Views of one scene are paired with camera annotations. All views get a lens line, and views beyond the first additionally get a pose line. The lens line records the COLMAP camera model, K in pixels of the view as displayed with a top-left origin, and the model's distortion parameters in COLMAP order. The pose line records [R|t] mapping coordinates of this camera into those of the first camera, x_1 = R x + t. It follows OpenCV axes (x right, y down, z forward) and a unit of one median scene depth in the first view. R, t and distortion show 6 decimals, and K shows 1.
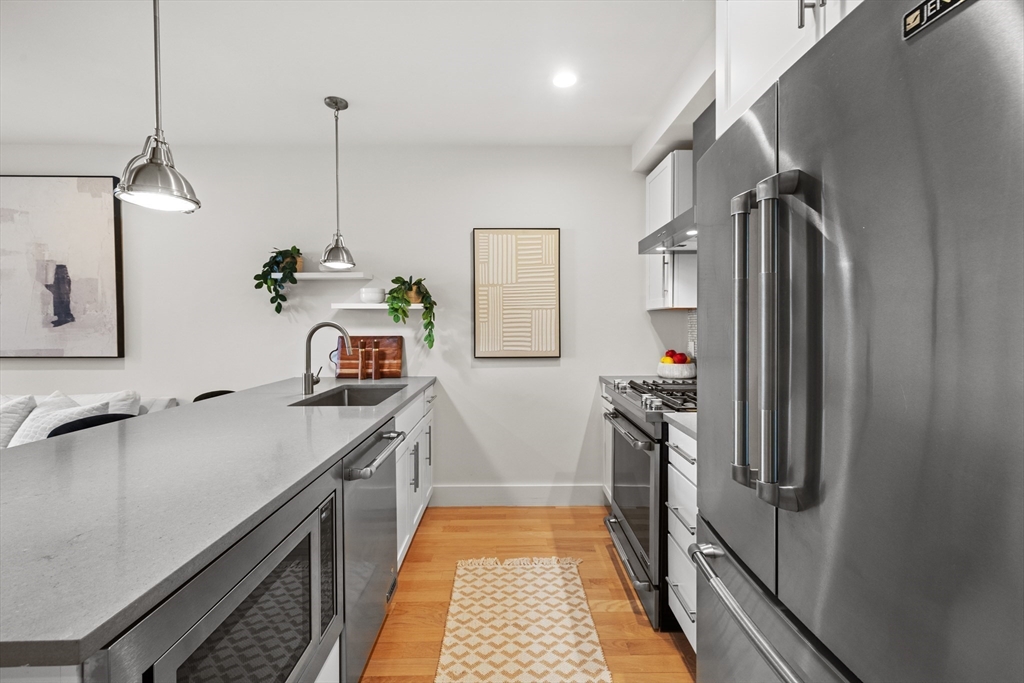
lens RADIAL K [[429.9, 0, 512.0], [0, 429.9, 331.6], [0, 0, 1]] dist [0.000683, 0.000508]
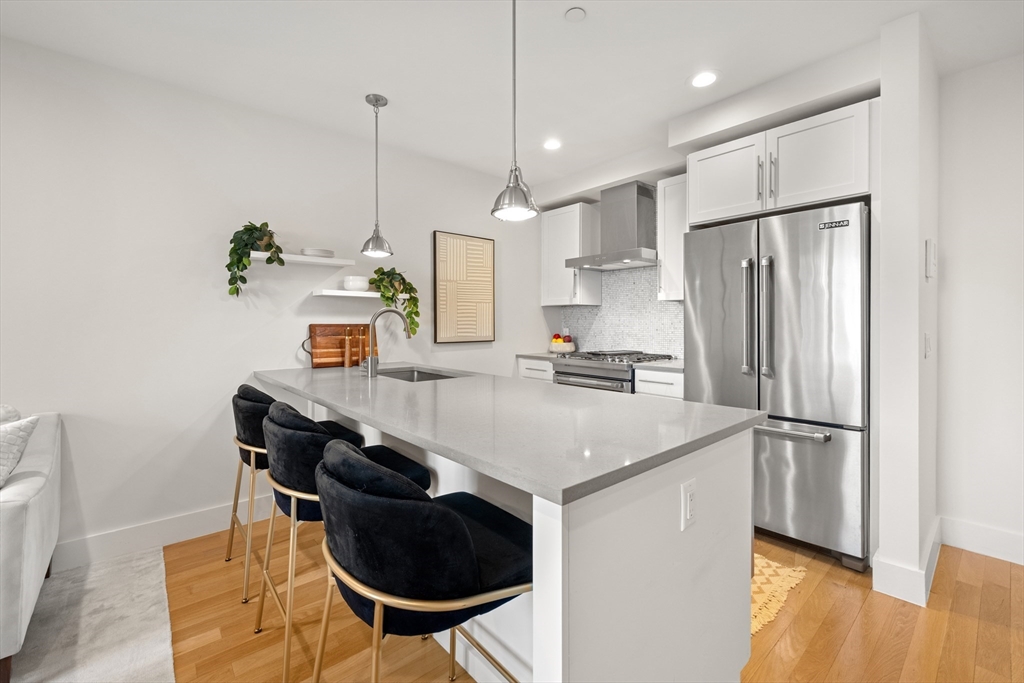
lens RADIAL K [[429.9, 0, 507.2], [0, 429.9, 333.8], [0, 0, 1]] dist [0.000683, 0.000508]
pose [[0.762625, -0.013521, 0.646700, -0.684701], [0.010216, 0.999909, 0.008858, 0.027925], [-0.646761, -0.000149, 0.762693, -0.001253]]
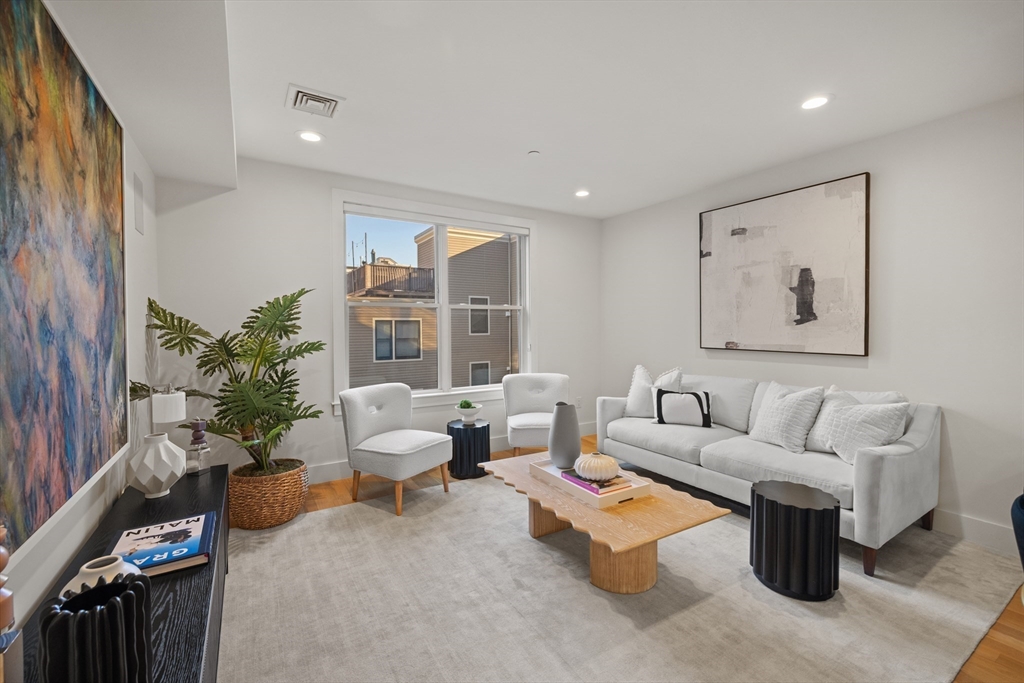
lens RADIAL K [[429.9, 0, 515.8], [0, 429.9, 332.5], [0, 0, 1]] dist [0.000683, 0.000508]
pose [[0.524036, 0.013585, -0.851588, -0.502462], [-0.008966, 0.999905, 0.010433, 0.003268], [0.851649, 0.002168, 0.524108, -0.200421]]
